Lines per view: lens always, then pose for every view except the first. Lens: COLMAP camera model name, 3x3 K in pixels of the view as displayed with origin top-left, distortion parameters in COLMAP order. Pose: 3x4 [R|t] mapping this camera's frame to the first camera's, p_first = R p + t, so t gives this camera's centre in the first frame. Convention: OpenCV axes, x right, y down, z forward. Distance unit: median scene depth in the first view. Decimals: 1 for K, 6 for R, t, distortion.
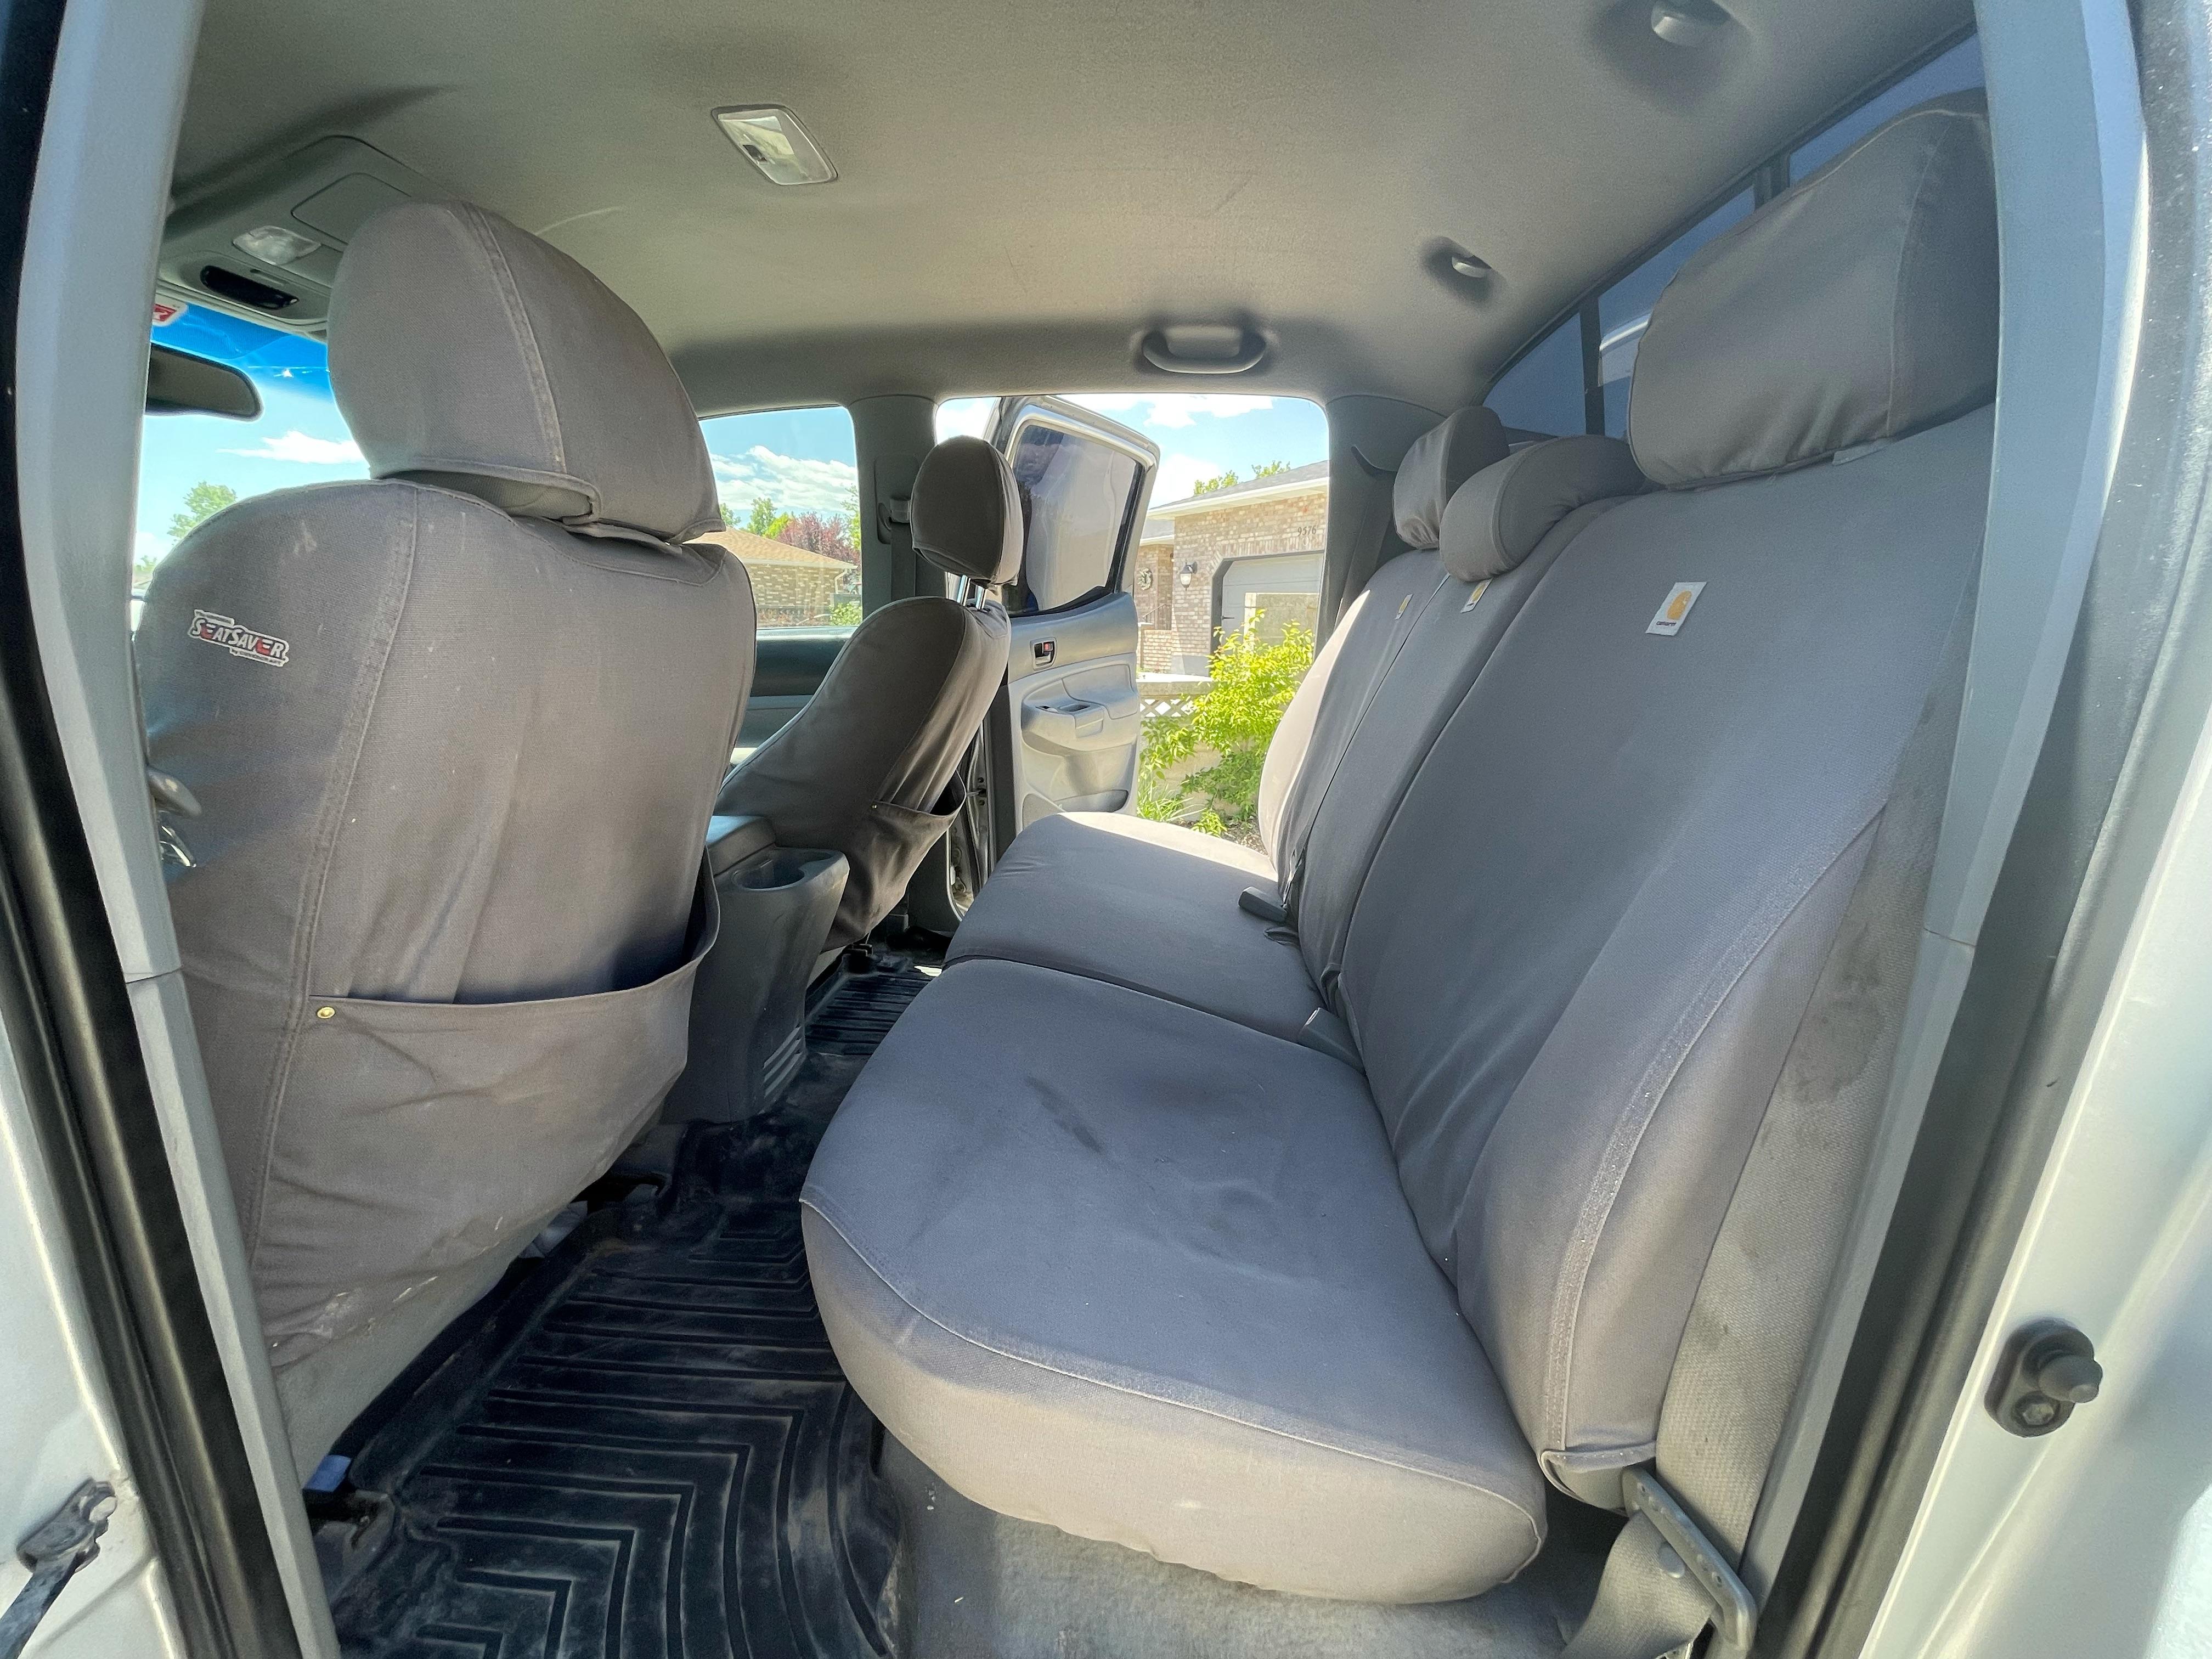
lens RADIAL K [[890.0, 0, 1100.5], [0, 890.0, 846.3], [0, 0, 1]] dist [-0.002798, 0.000600]
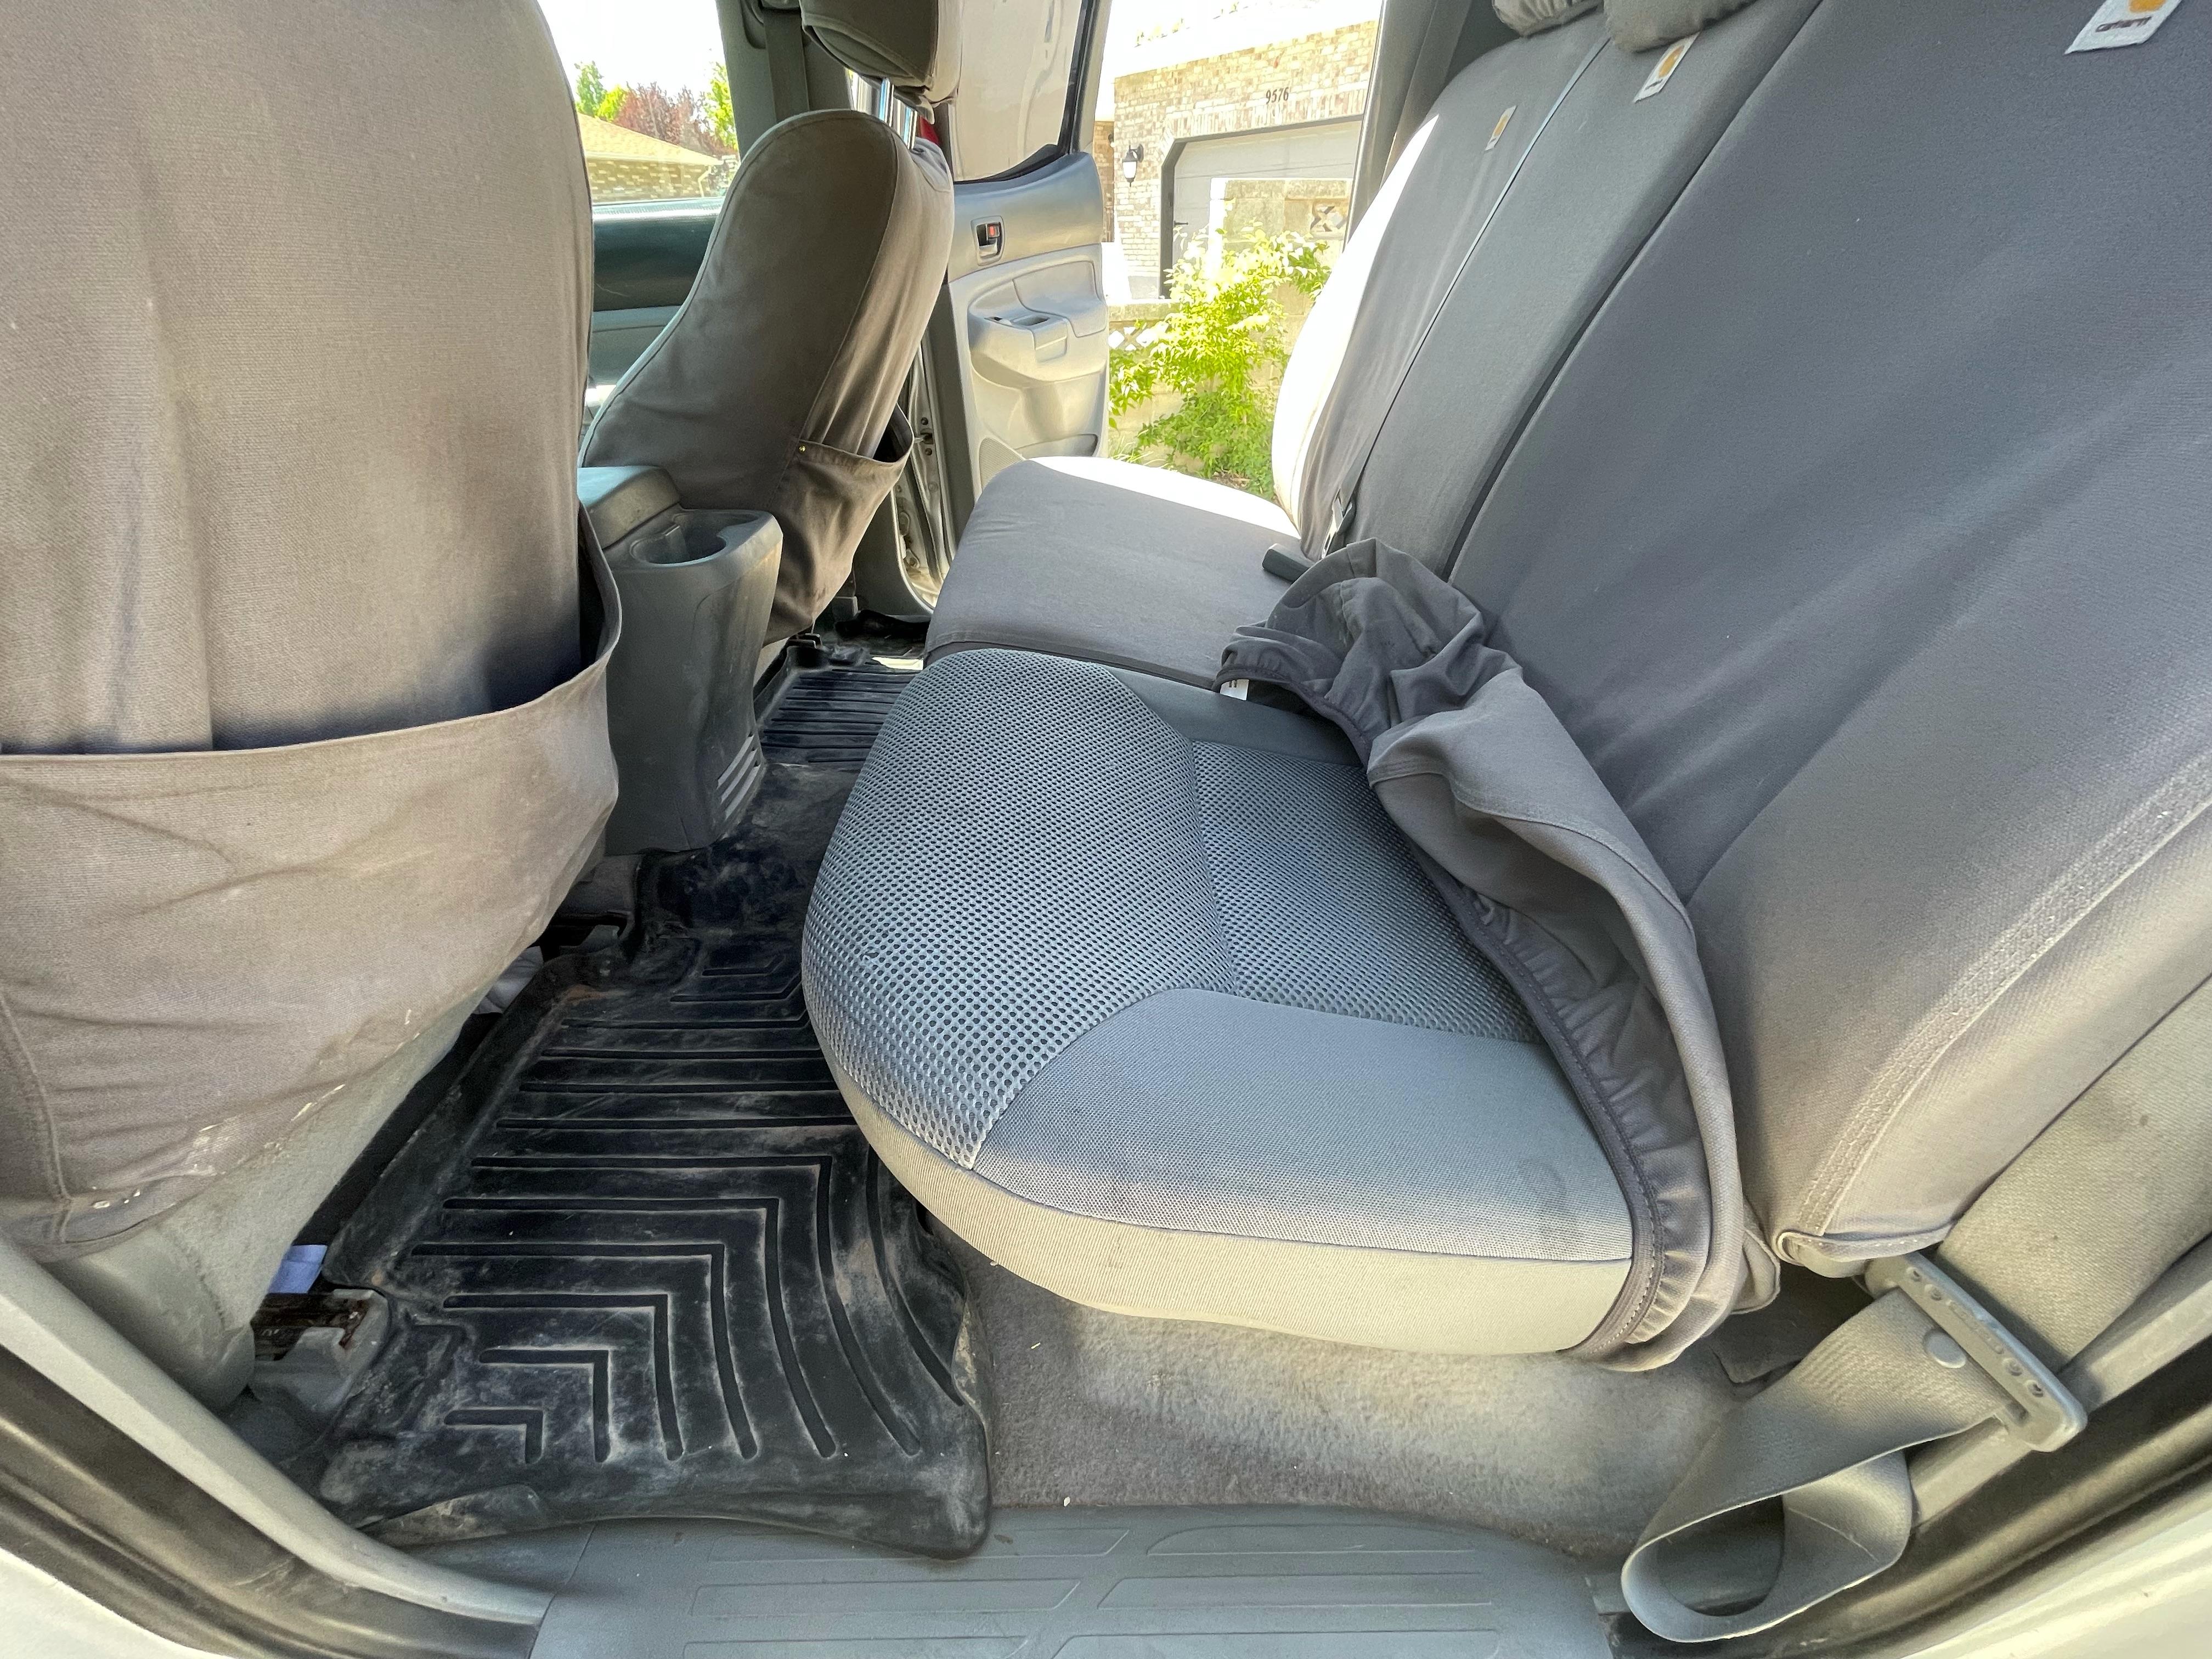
lens RADIAL K [[890.0, 0, 1100.5], [0, 890.0, 846.3], [0, 0, 1]] dist [-0.002798, 0.000600]
pose [[0.997467, -0.053463, 0.046919, -0.074843], [0.033837, 0.936833, 0.348137, 0.025390], [-0.062568, -0.345667, 0.936269, 0.211444]]
